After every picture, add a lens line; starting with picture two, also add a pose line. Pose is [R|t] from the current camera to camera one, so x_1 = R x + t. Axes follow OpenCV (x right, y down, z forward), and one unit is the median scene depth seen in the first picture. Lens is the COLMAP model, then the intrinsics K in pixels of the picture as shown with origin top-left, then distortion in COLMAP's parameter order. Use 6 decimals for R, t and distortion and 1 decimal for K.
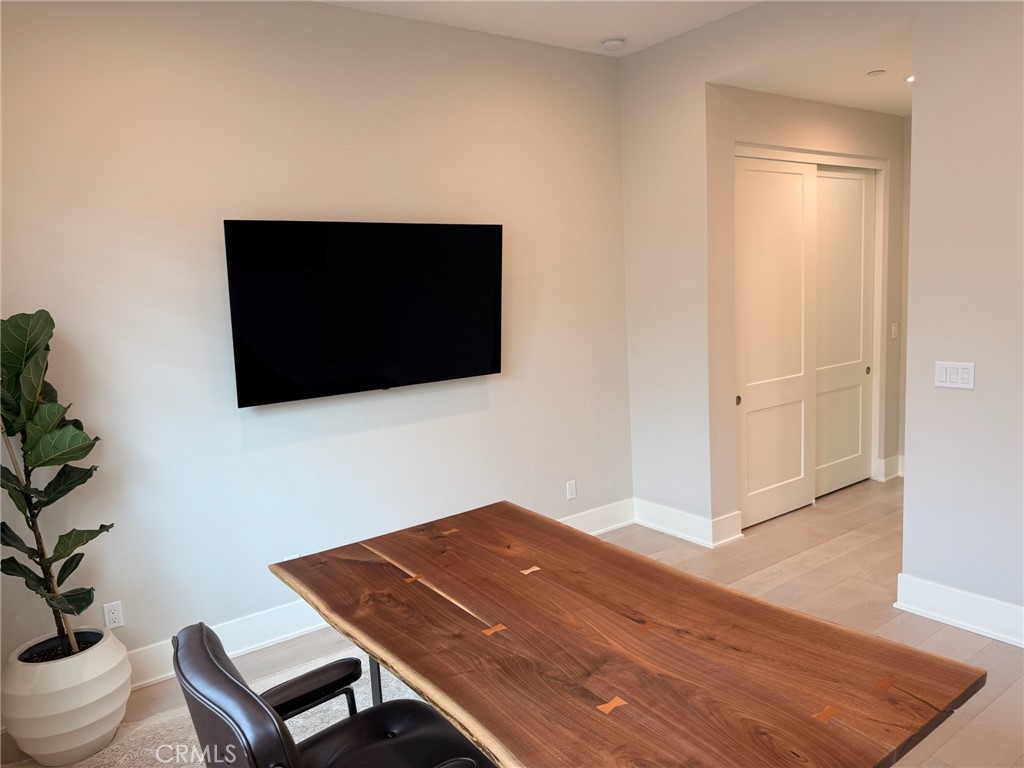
lens RADIAL K [[713.0, 0, 510.0], [0, 713.0, 396.3], [0, 0, 1]] dist [0.037115, -0.002851]
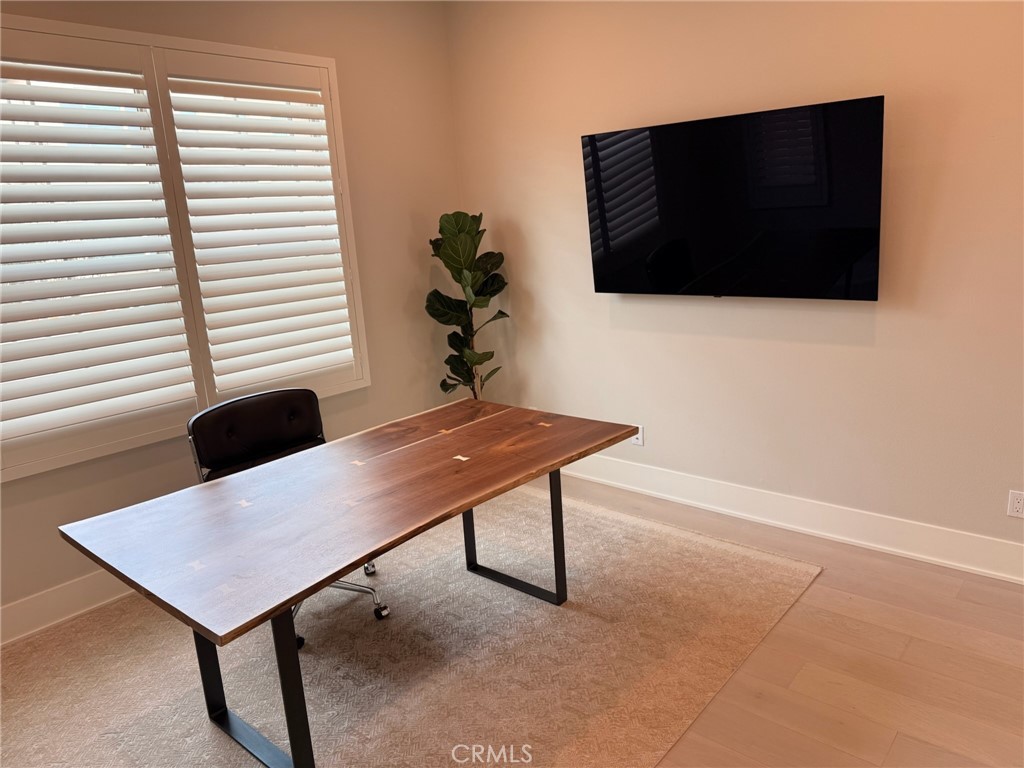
lens RADIAL K [[713.0, 0, 510.0], [0, 713.0, 396.3], [0, 0, 1]] dist [0.037115, -0.002851]
pose [[0.219242, 0.284018, -0.933417, 0.960256], [-0.099117, 0.958227, 0.268287, -0.154426], [0.970623, 0.033698, 0.238234, 0.677169]]
